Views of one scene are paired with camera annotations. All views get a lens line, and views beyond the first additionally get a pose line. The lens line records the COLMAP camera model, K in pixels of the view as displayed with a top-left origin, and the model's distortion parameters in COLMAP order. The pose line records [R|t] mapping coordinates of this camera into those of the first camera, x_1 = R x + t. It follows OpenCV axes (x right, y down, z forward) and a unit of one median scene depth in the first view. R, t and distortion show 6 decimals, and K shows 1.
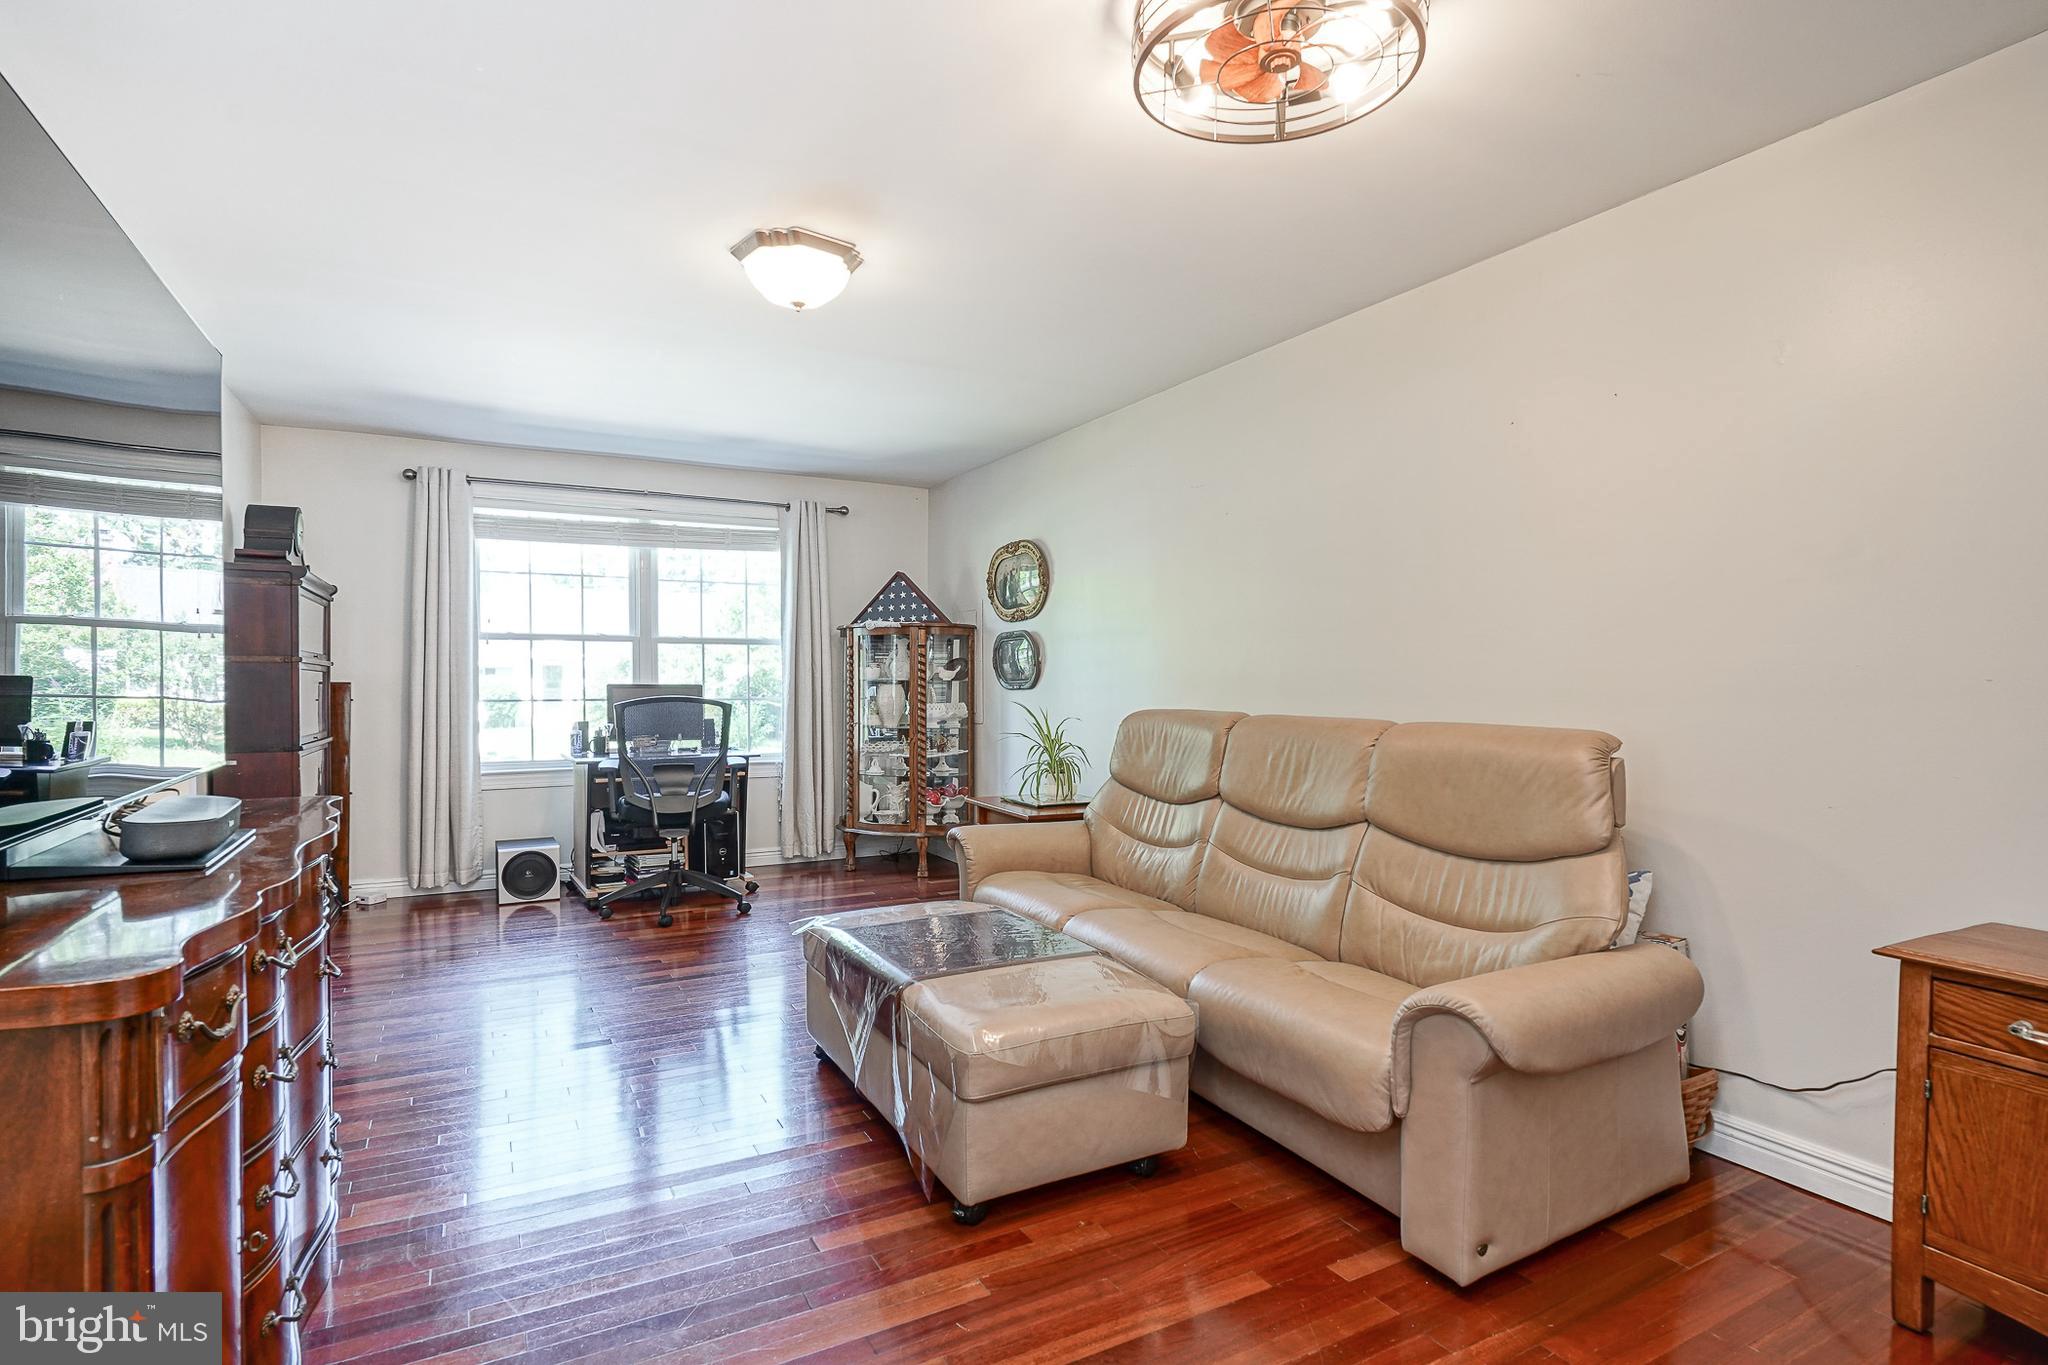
lens RADIAL K [[1021.0, 0, 1010.6], [0, 1021.0, 686.1], [0, 0, 1]] dist [-0.005901, 0.003184]
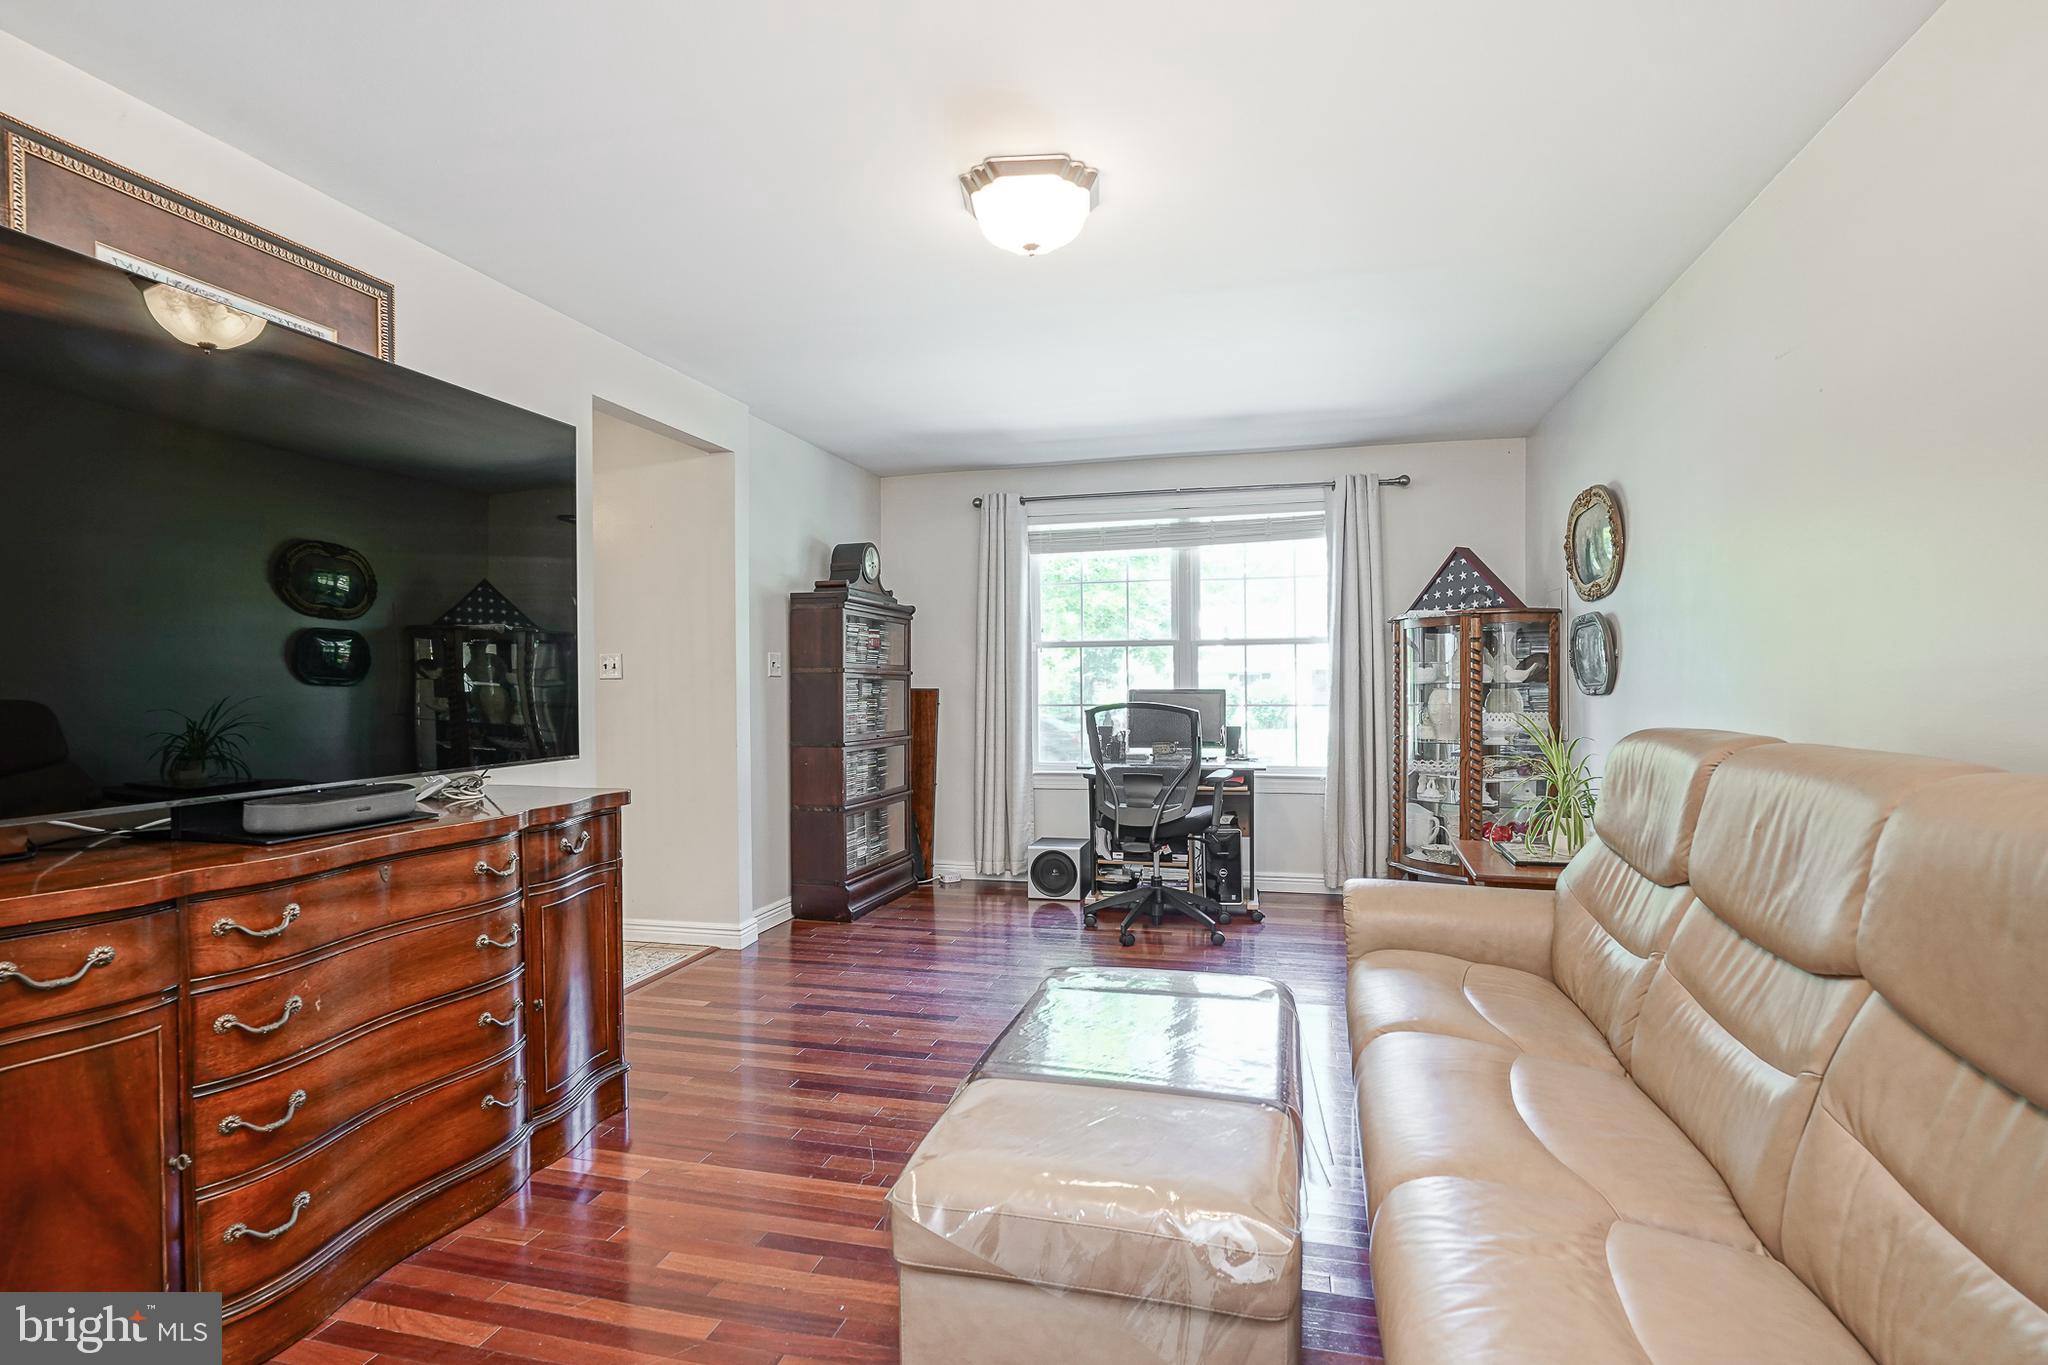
lens RADIAL K [[1021.0, 0, 1032.0], [0, 1021.0, 685.4], [0, 0, 1]] dist [-0.005901, 0.003184]
pose [[0.733304, -0.005910, -0.679875, 0.207535], [0.003749, 0.999982, -0.004649, -0.001375], [0.679891, 0.000860, 0.733313, 0.208346]]
